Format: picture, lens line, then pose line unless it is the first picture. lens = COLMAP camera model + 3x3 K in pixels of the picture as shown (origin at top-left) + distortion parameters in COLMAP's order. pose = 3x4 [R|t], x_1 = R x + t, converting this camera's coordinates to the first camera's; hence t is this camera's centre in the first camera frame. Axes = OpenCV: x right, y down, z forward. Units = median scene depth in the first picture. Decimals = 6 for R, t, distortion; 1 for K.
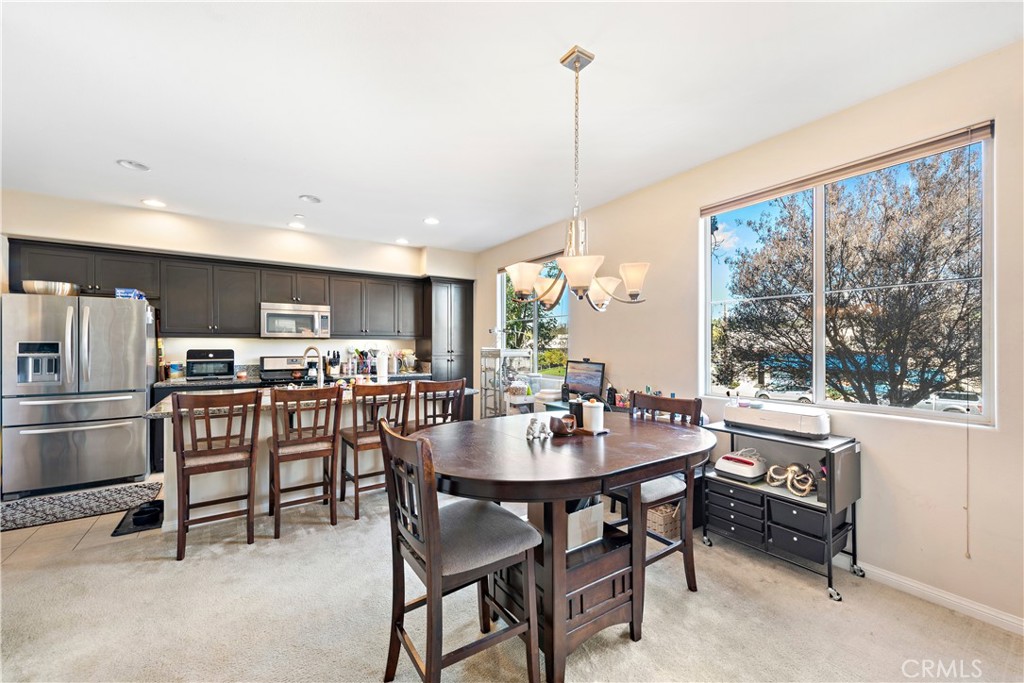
lens RADIAL K [[402.5, 0, 512.7], [0, 402.5, 343.8], [0, 0, 1]] dist [0.022301, -0.006736]
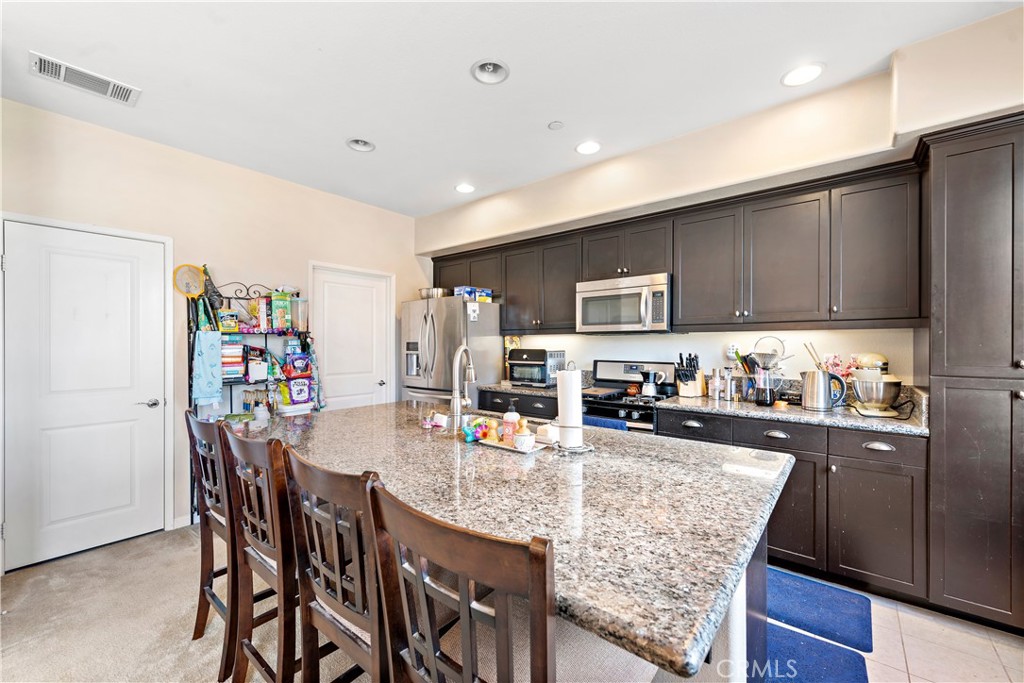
lens RADIAL K [[406.5, 0, 512.3], [0, 406.5, 346.8], [0, 0, 1]] dist [0.001860, 0.000120]
pose [[0.287956, 0.004418, -0.957634, 0.023801], [0.002476, 0.999983, 0.005358, 0.005208], [0.957641, -0.003914, 0.287940, 0.757224]]
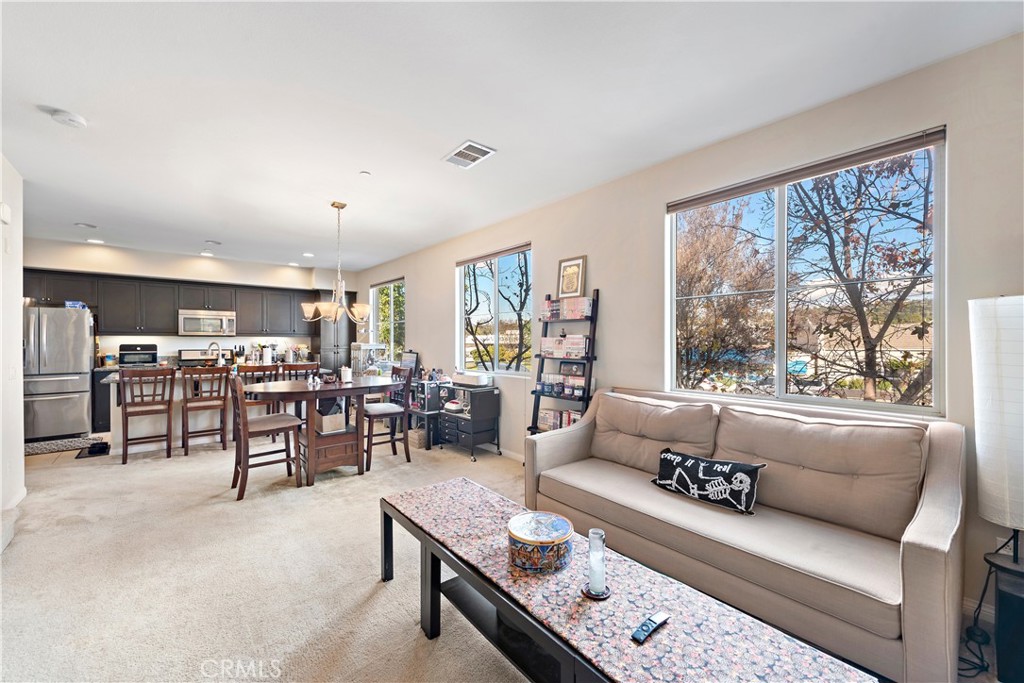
lens RADIAL K [[402.5, 0, 512.7], [0, 402.5, 343.8], [0, 0, 1]] dist [0.022301, -0.006736]
pose [[0.993148, 0.000001, 0.116867, 0.361258], [-0.001178, 0.999949, 0.010005, -0.003060], [-0.116861, -0.010074, 0.993097, -0.530146]]
